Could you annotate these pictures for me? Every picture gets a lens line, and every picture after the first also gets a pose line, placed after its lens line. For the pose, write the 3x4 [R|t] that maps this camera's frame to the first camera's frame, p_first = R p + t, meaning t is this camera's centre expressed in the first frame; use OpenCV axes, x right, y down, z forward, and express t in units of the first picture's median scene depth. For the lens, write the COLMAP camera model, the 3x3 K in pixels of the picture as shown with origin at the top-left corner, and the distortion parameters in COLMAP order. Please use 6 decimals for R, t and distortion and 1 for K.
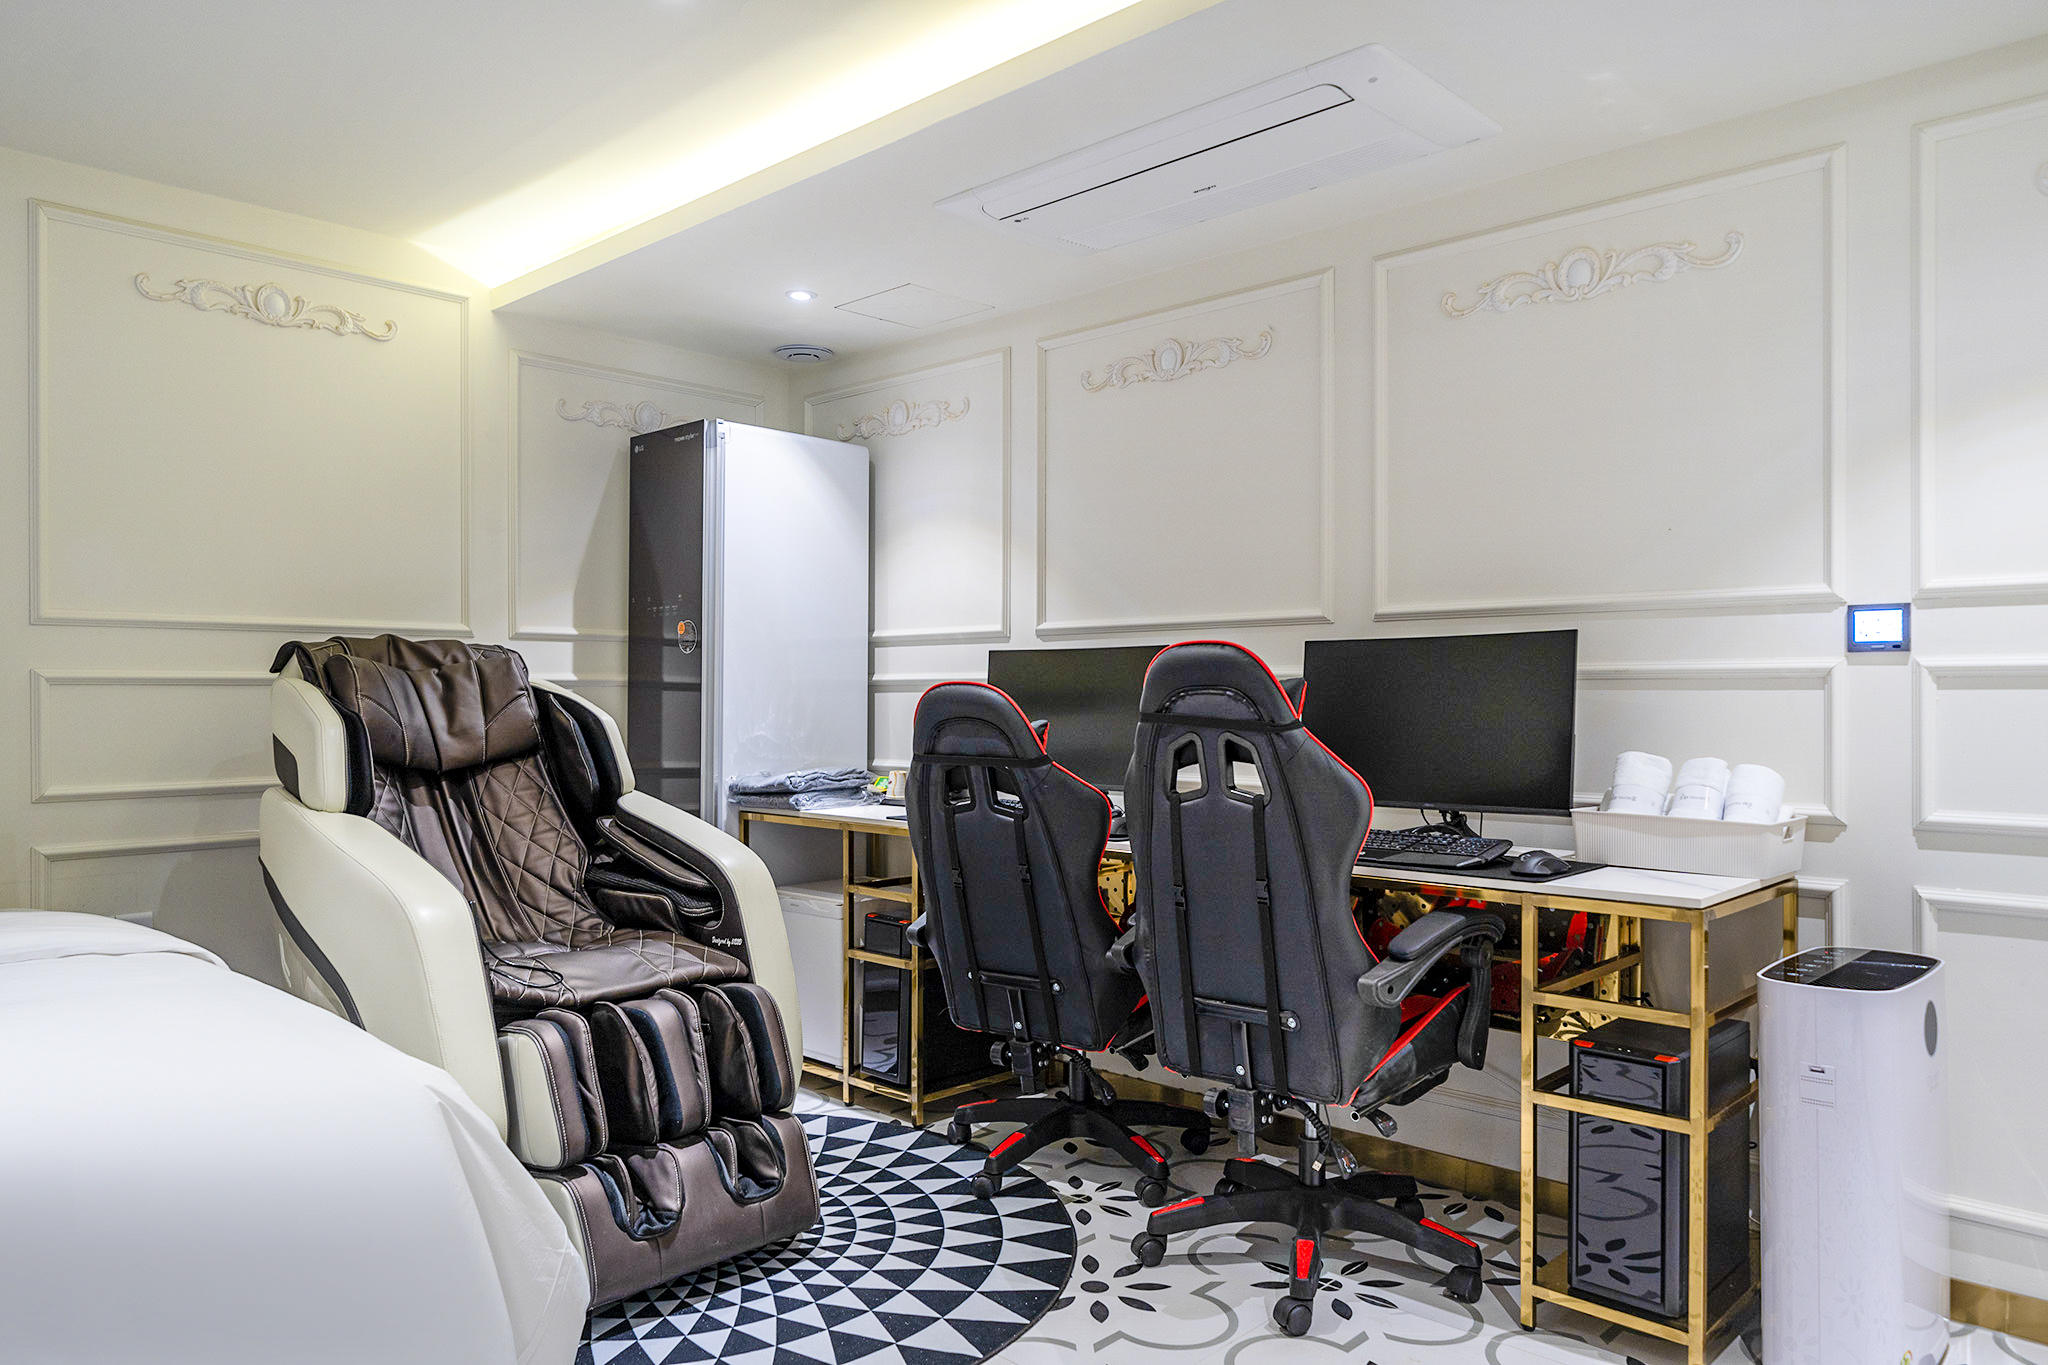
lens RADIAL K [[1367.7, 0, 1022.6], [0, 1367.7, 696.0], [0, 0, 1]] dist [0.000593, -0.001392]
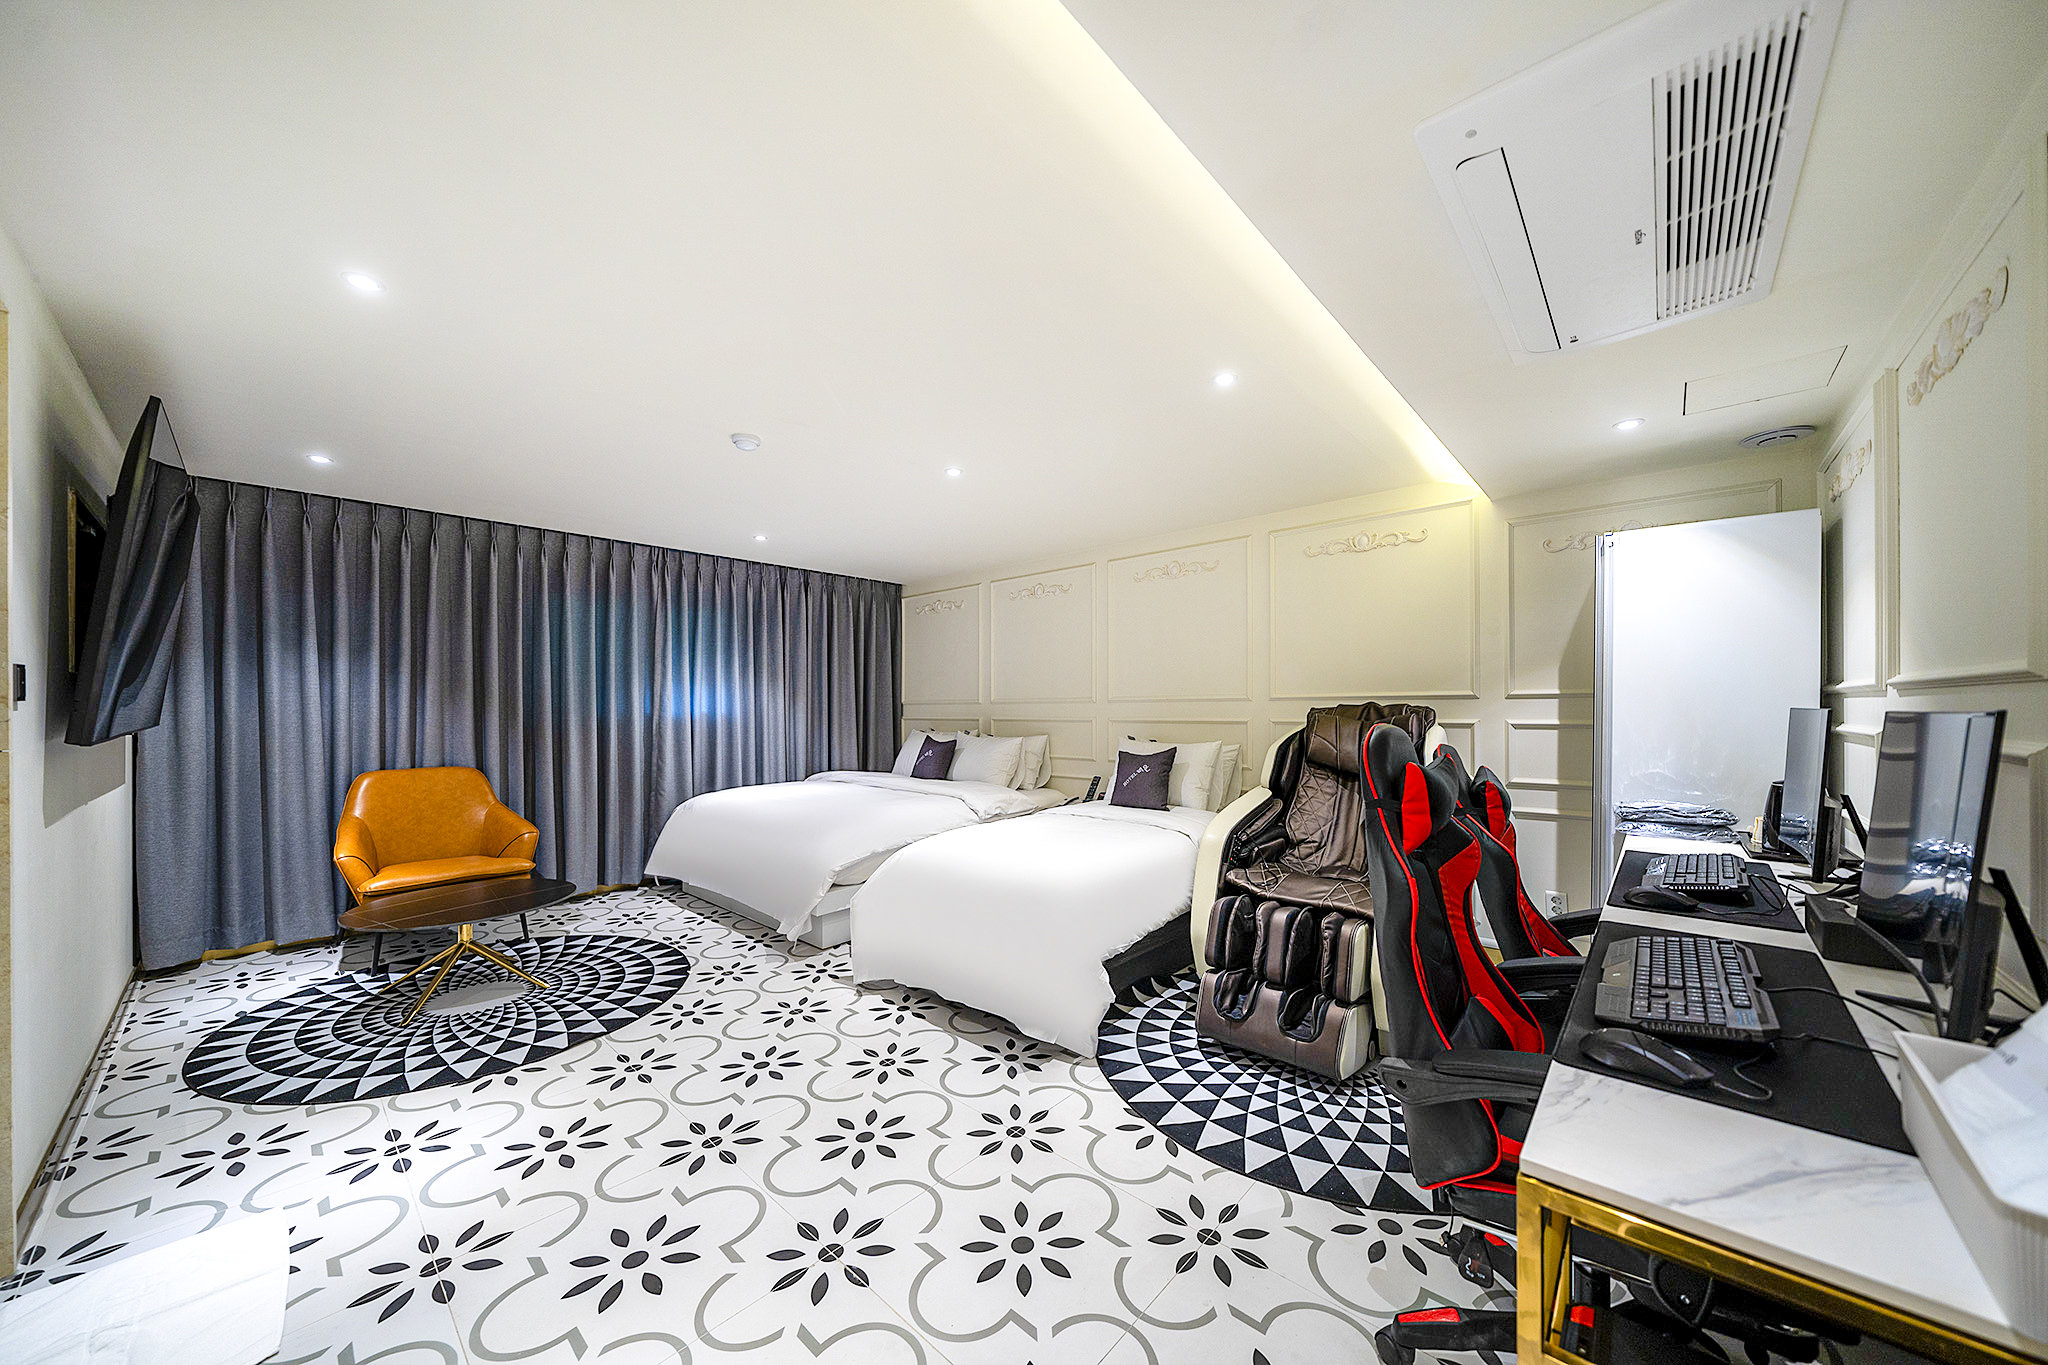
lens RADIAL K [[713.3, 0, 1038.0], [0, 713.3, 700.5], [0, 0, 1]] dist [-0.000594, -0.000117]
pose [[0.033265, -0.009394, -0.999402, 0.699345], [0.001738, 0.999955, -0.009341, -0.050087], [0.999445, -0.001426, 0.033280, 0.644509]]
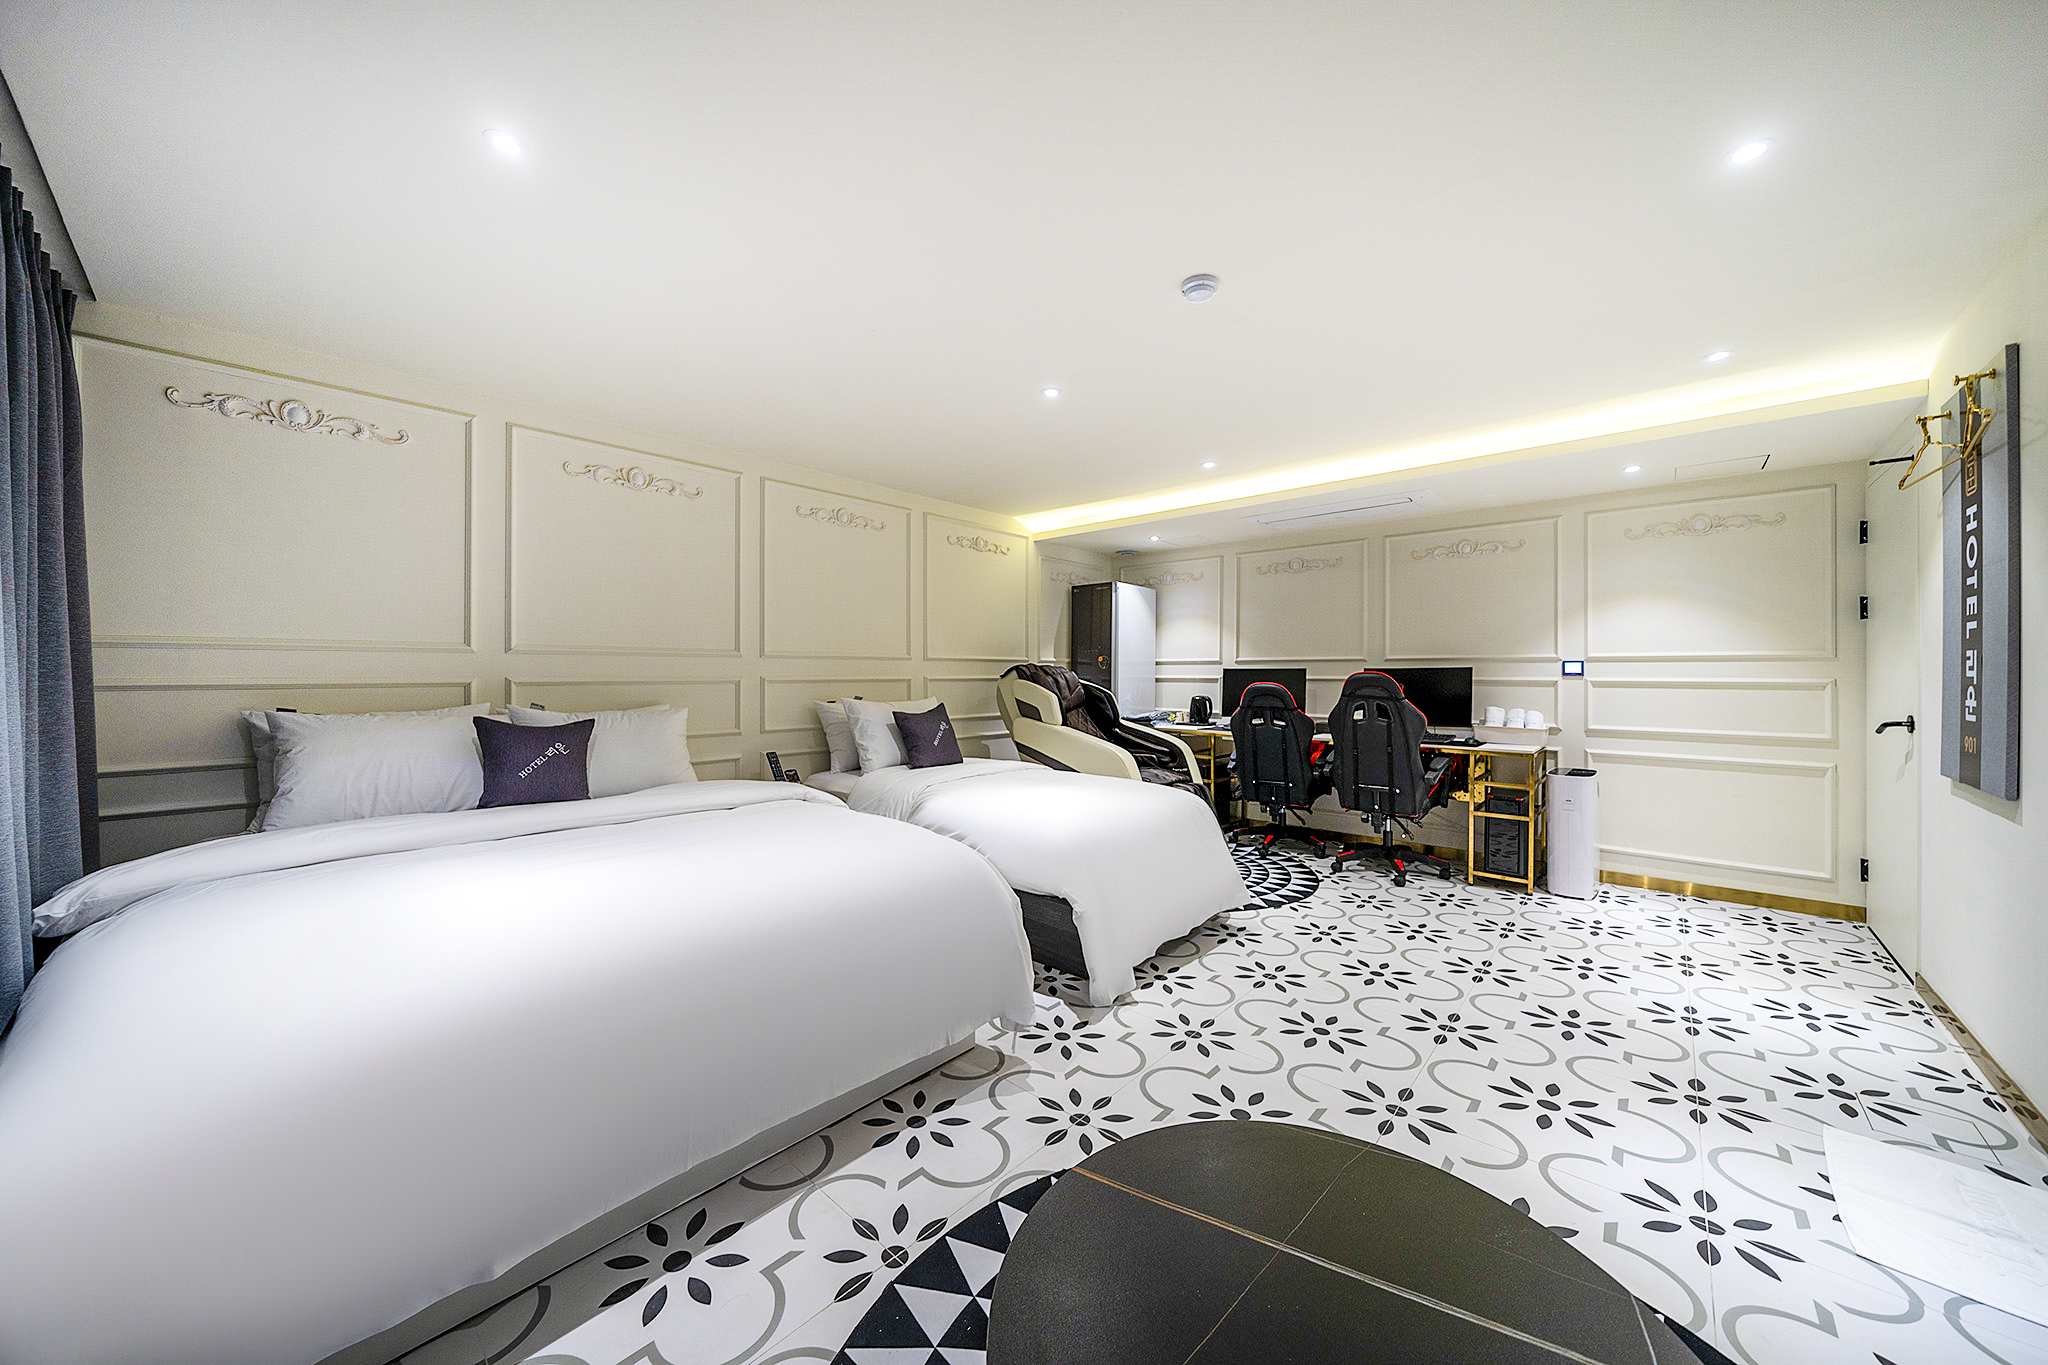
lens RADIAL K [[708.5, 0, 1023.2], [0, 708.5, 672.3], [0, 0, 1]] dist [-0.001189, -0.000110]
pose [[0.999503, 0.004122, 0.031244, -0.688081], [-0.004029, 0.999987, -0.003027, -0.028752], [-0.031256, 0.002900, 0.999507, -0.595784]]
